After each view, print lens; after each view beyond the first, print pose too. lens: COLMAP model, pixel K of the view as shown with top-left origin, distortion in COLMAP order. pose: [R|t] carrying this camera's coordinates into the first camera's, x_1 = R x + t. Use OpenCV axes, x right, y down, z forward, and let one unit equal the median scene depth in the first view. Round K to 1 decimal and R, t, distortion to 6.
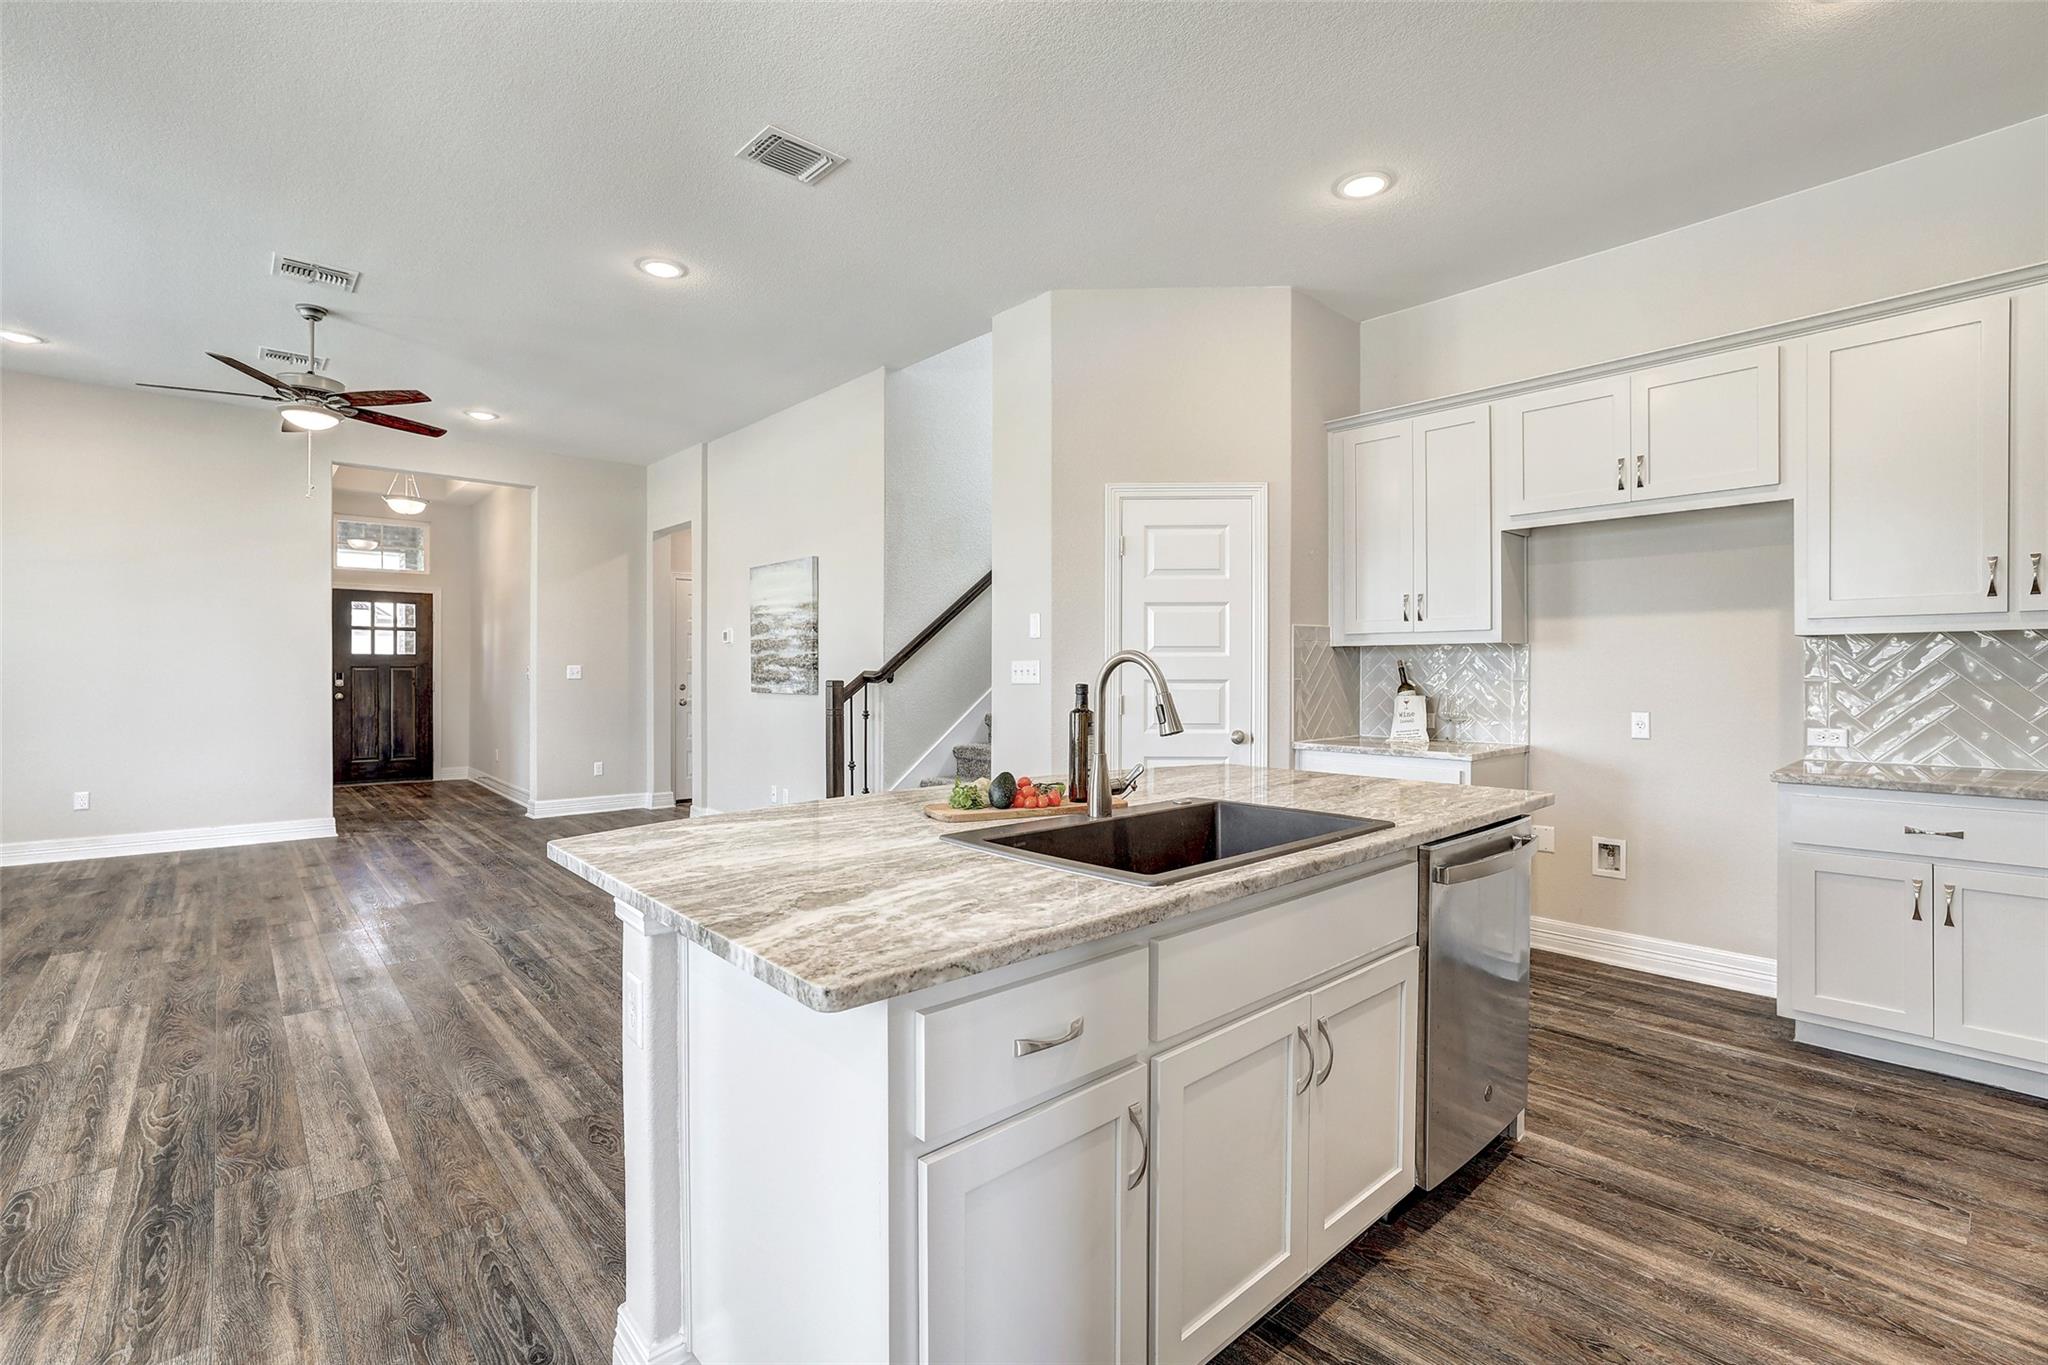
lens RADIAL K [[893.7, 0, 1011.6], [0, 893.7, 677.1], [0, 0, 1]] dist [-0.004703, 0.002837]
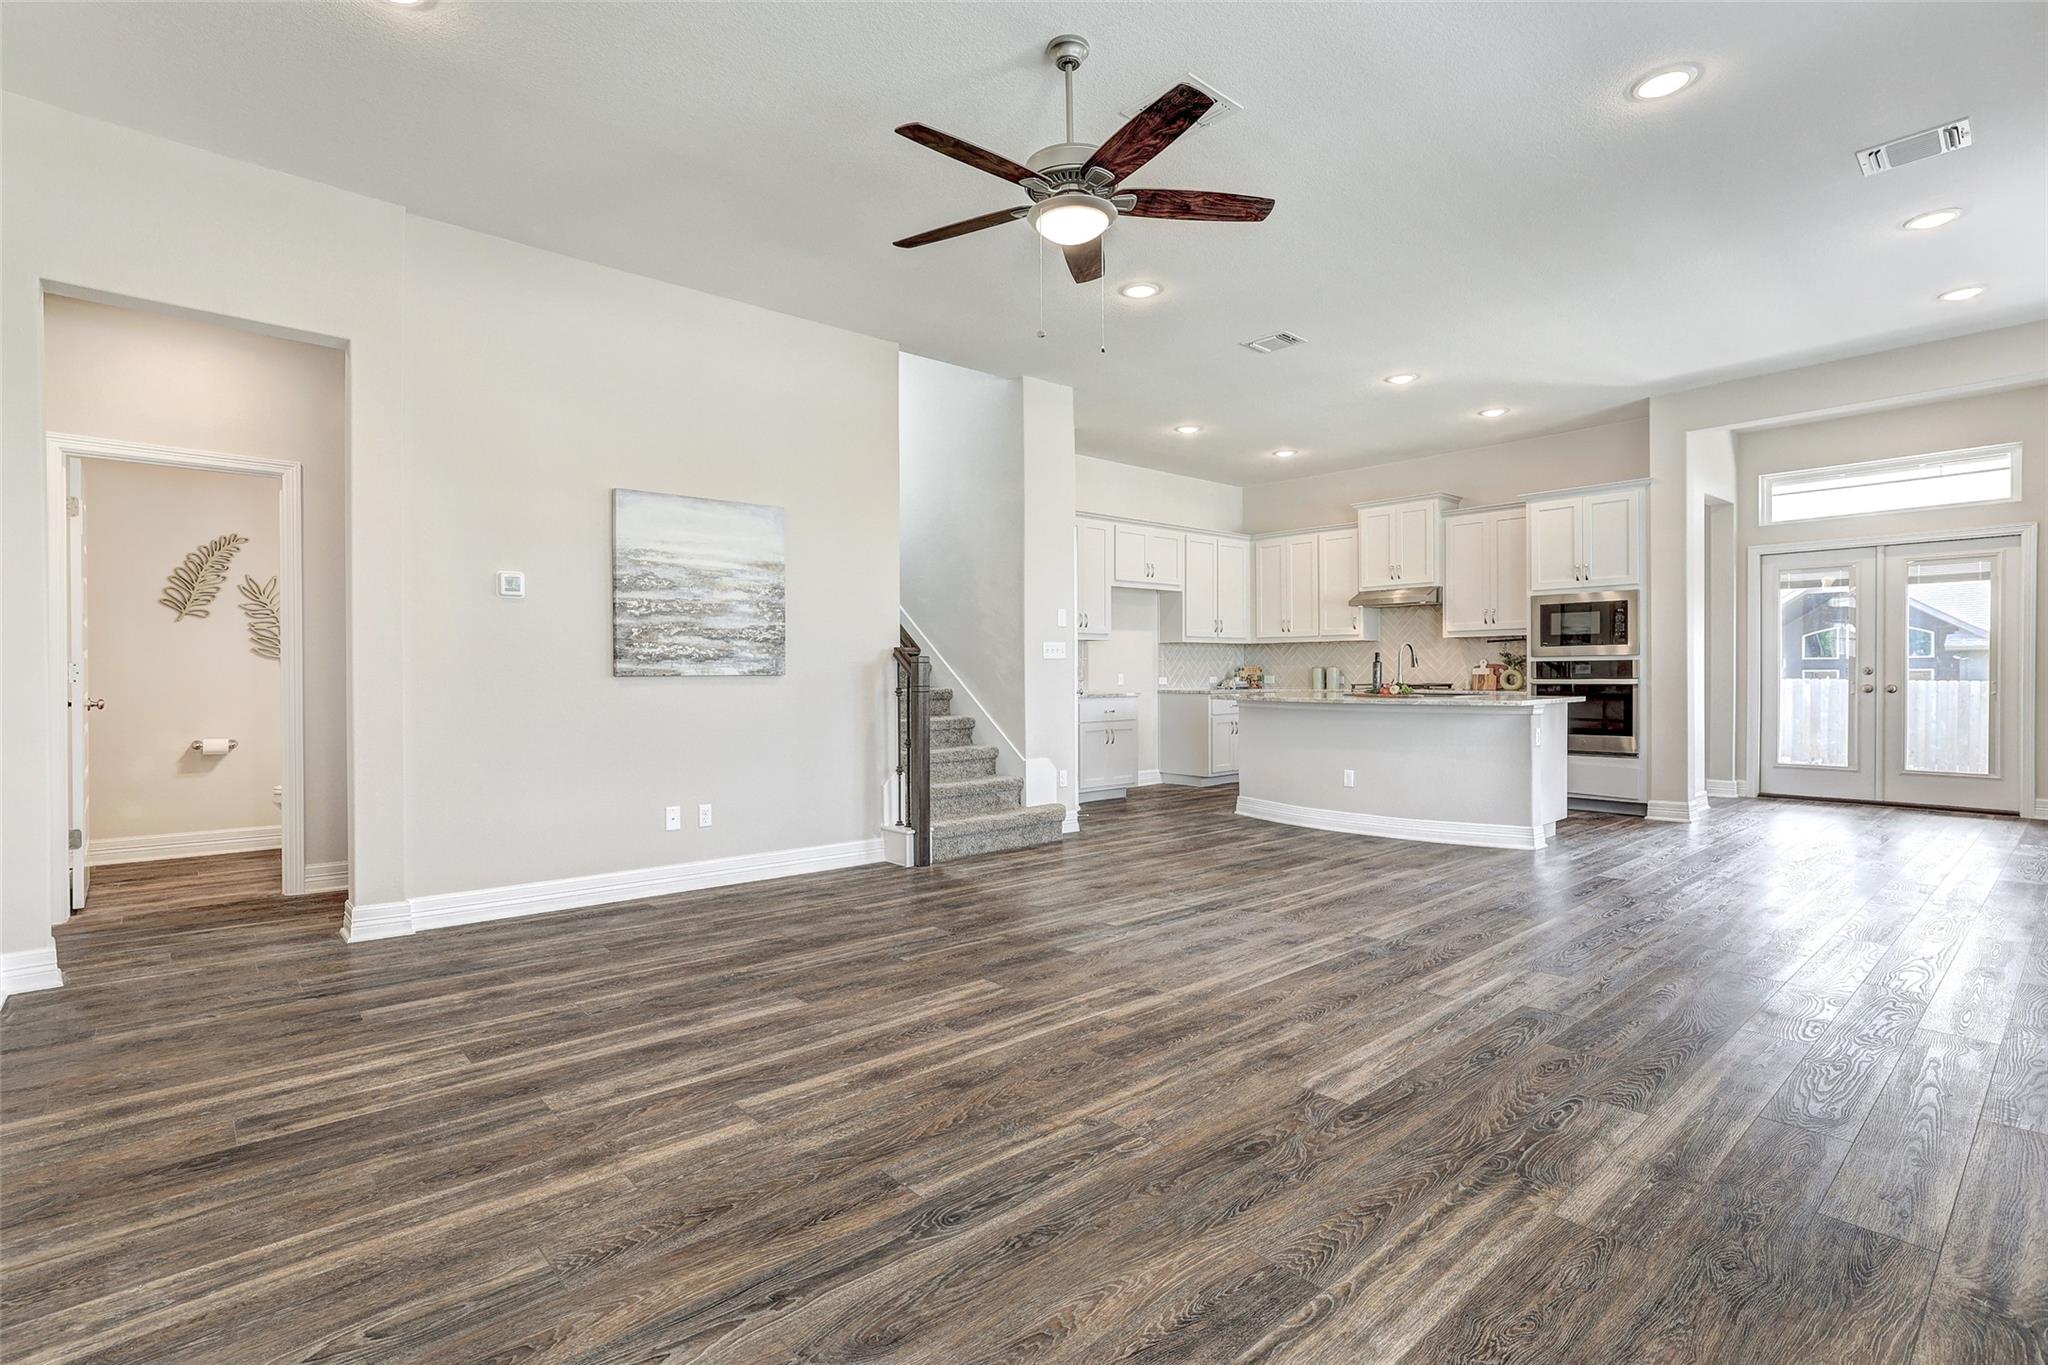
lens RADIAL K [[968.3, 0, 1007.5], [0, 968.3, 672.4], [0, 0, 1]] dist [-0.020236, 0.005108]
pose [[0.012802, -0.004534, 0.999908, -1.099840], [0.010898, 0.999931, 0.004394, 0.015036], [-0.999859, 0.010841, 0.012850, 0.780613]]
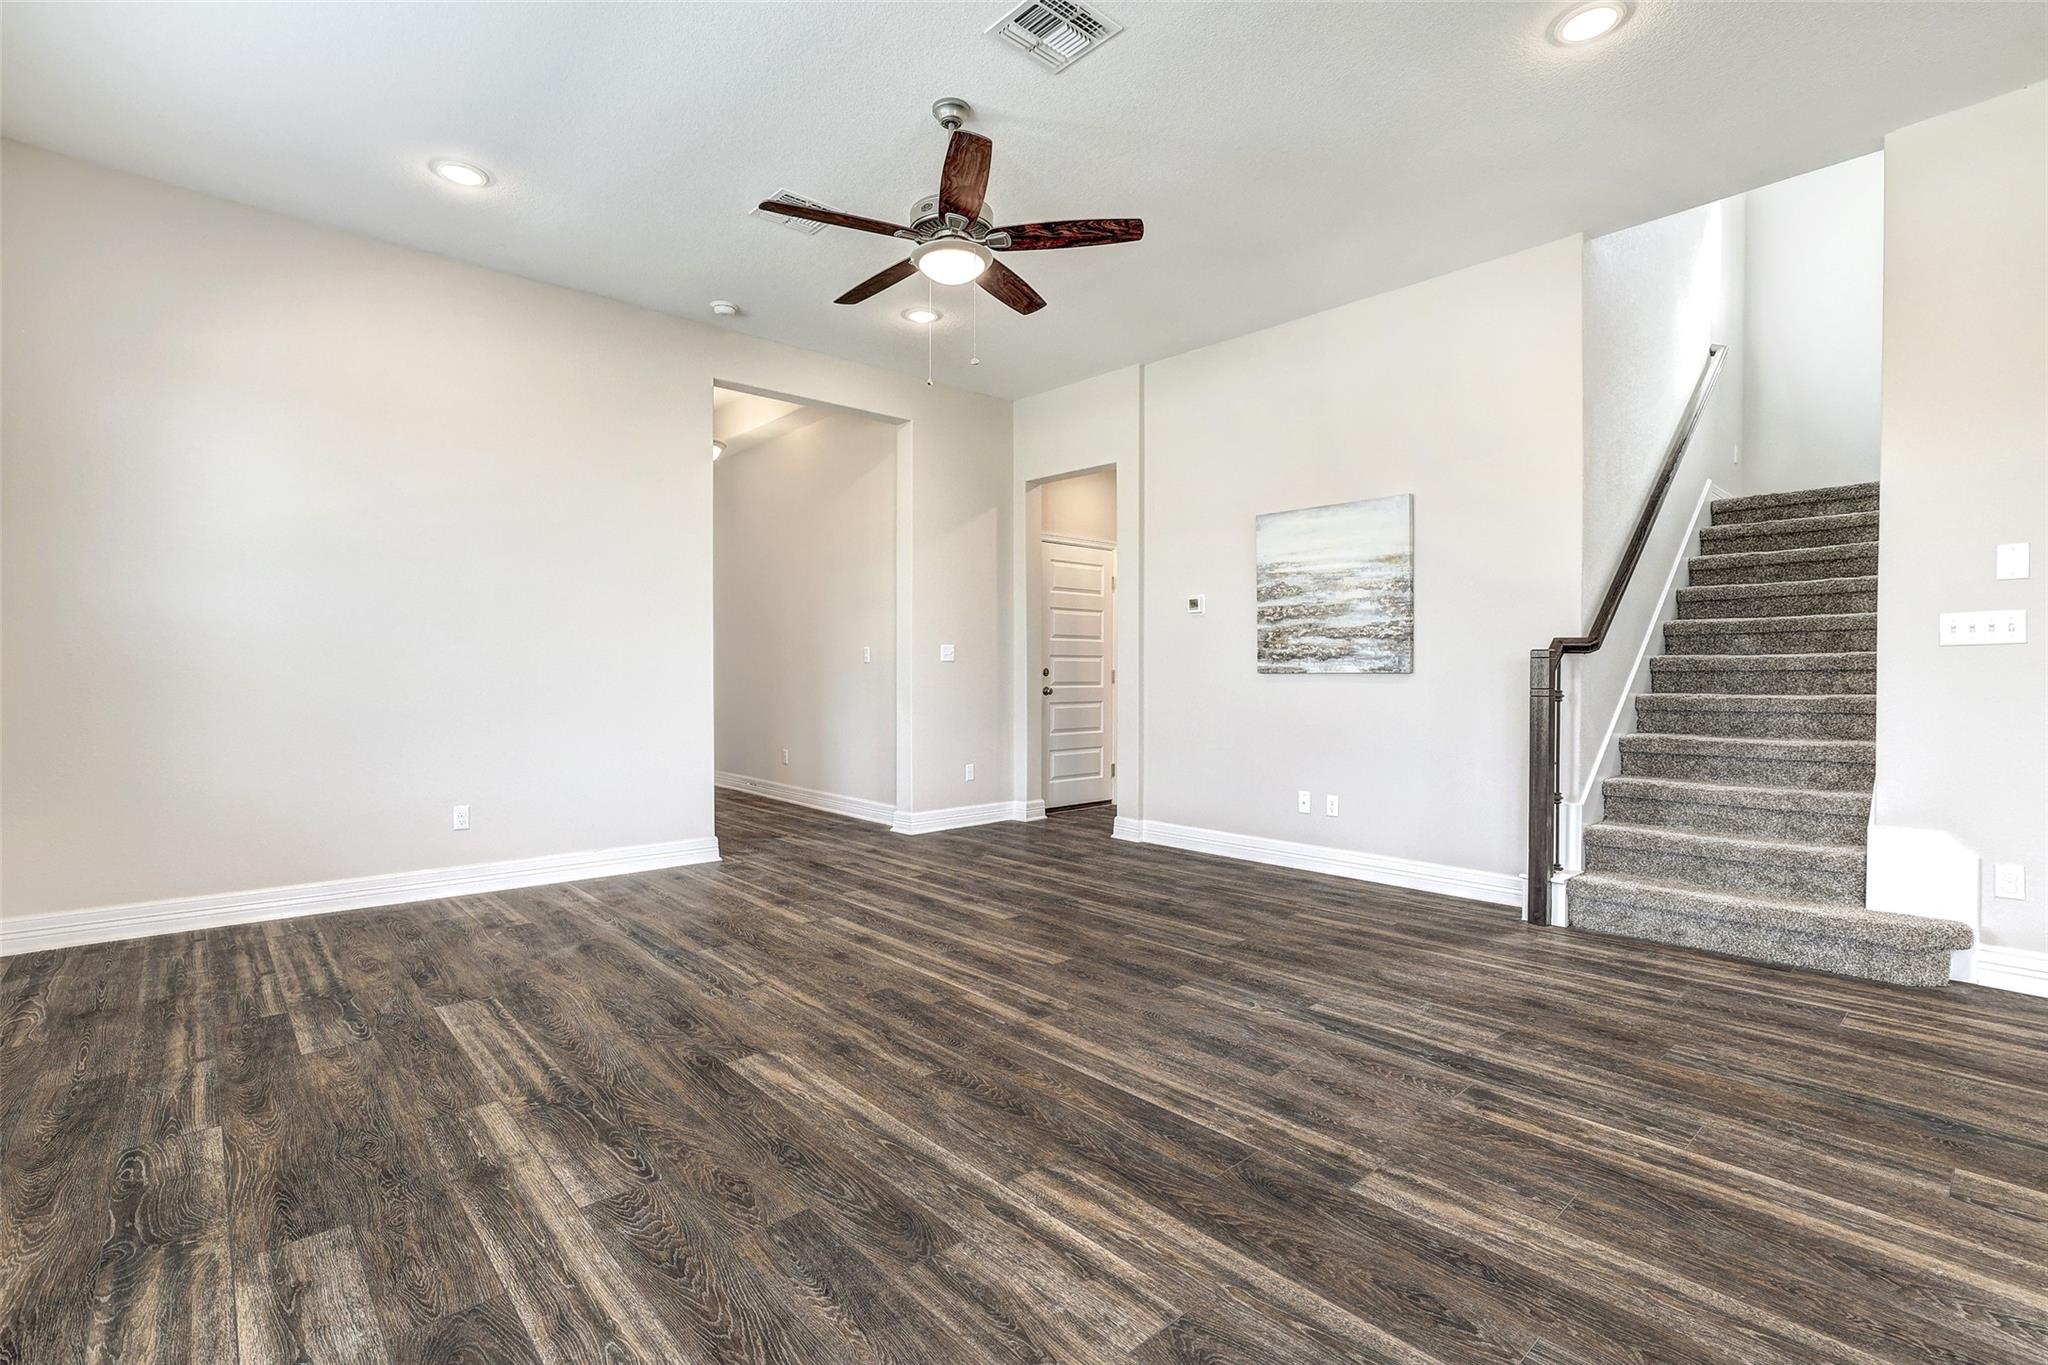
lens RADIAL K [[917.5, 0, 1018.4], [0, 917.5, 686.4], [0, 0, 1]] dist [-0.024190, 0.002531]
pose [[0.999929, -0.005408, 0.010574, -0.557529], [0.005315, 0.999948, 0.008721, 0.022024], [-0.010621, -0.008664, 0.999906, 0.216213]]
